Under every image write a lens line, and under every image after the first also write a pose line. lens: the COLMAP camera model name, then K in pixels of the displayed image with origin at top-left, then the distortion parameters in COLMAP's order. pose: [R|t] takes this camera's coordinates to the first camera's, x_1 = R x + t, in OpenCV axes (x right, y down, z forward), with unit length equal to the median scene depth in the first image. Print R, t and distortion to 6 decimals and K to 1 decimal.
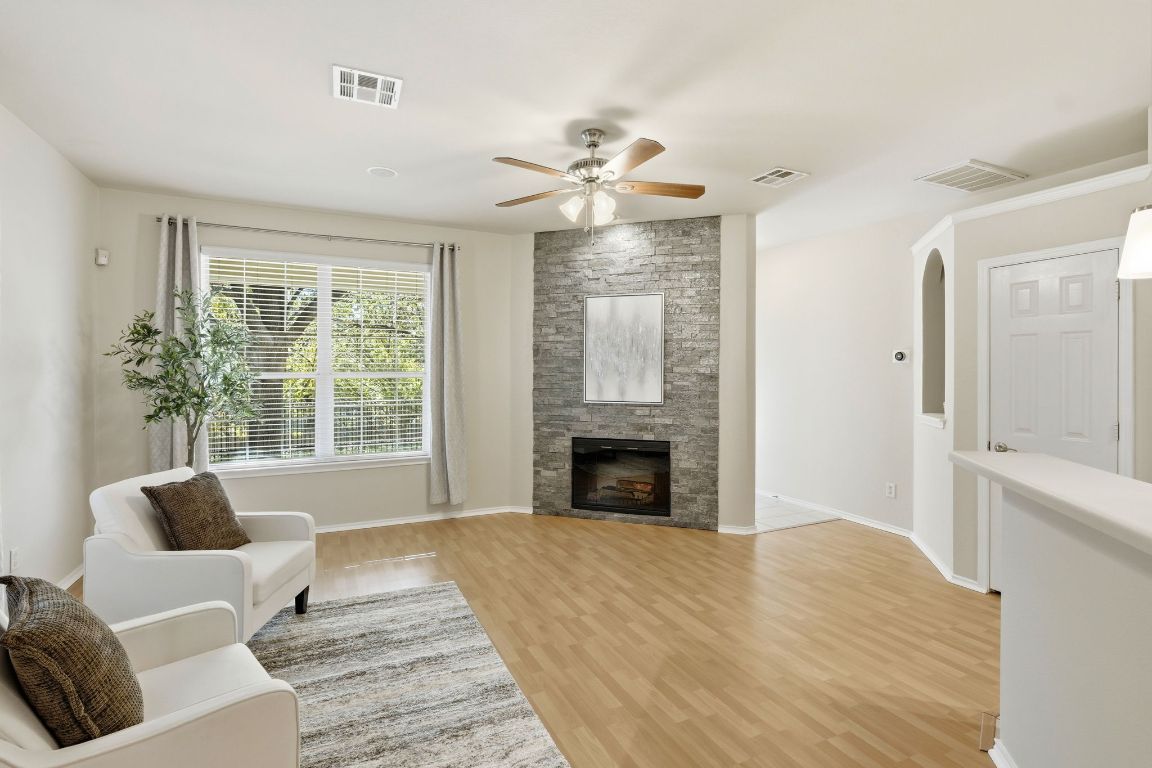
lens RADIAL K [[537.9, 0, 577.1], [0, 537.9, 374.3], [0, 0, 1]] dist [-0.000291, 0.000107]
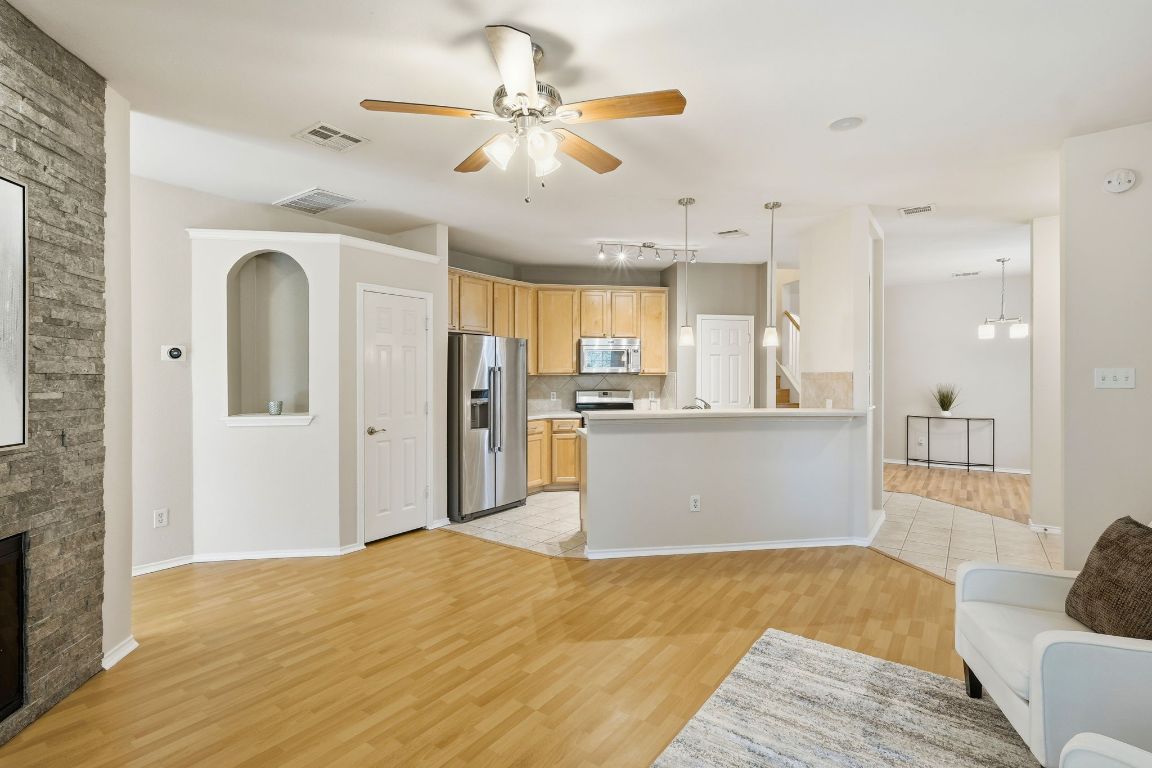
lens RADIAL K [[537.9, 0, 577.1], [0, 537.9, 374.3], [0, 0, 1]] dist [-0.000291, 0.000107]
pose [[-0.462066, -0.001904, 0.886844, -0.418111], [0.001221, 0.999995, 0.002783, -0.002157], [-0.886845, 0.002369, -0.462061, 0.810557]]
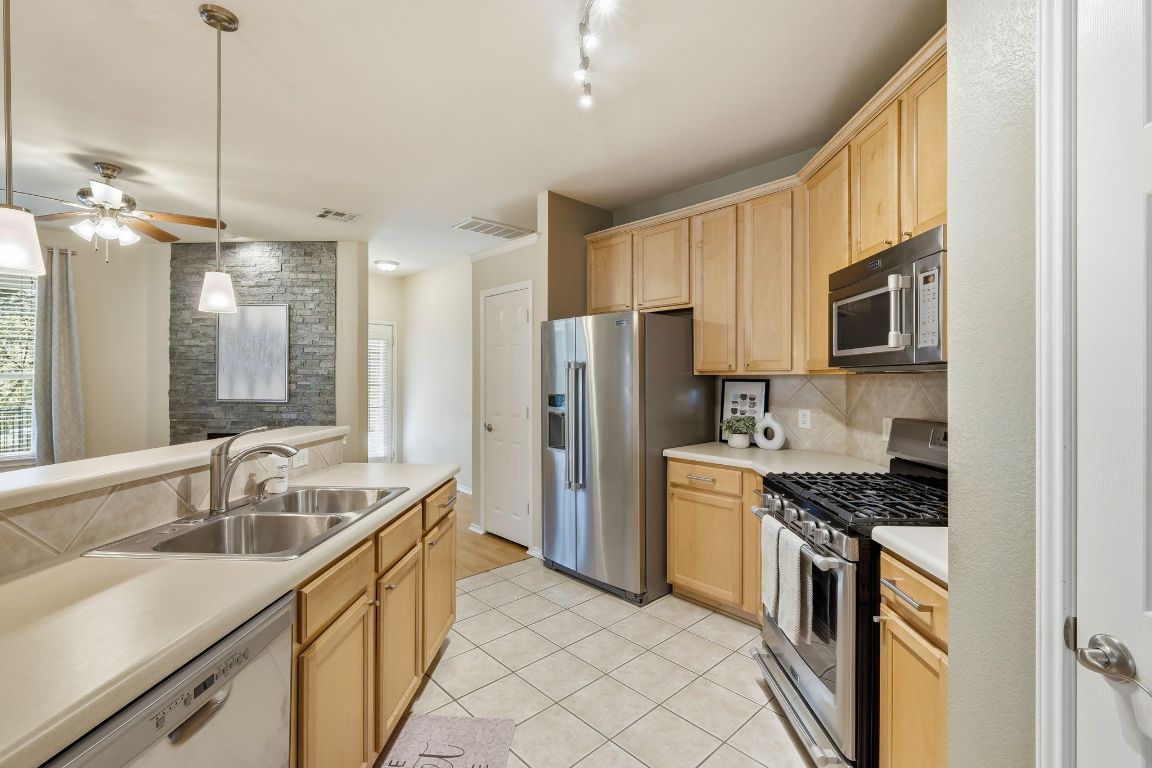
lens RADIAL K [[514.5, 0, 574.7], [0, 514.5, 378.4], [0, 0, 1]] dist [-0.000931, 0.000037]
pose [[0.957636, -0.001814, 0.287977, 0.431605], [0.002281, 0.999997, -0.001287, 0.009243], [-0.287973, 0.001889, 0.957637, -0.228051]]
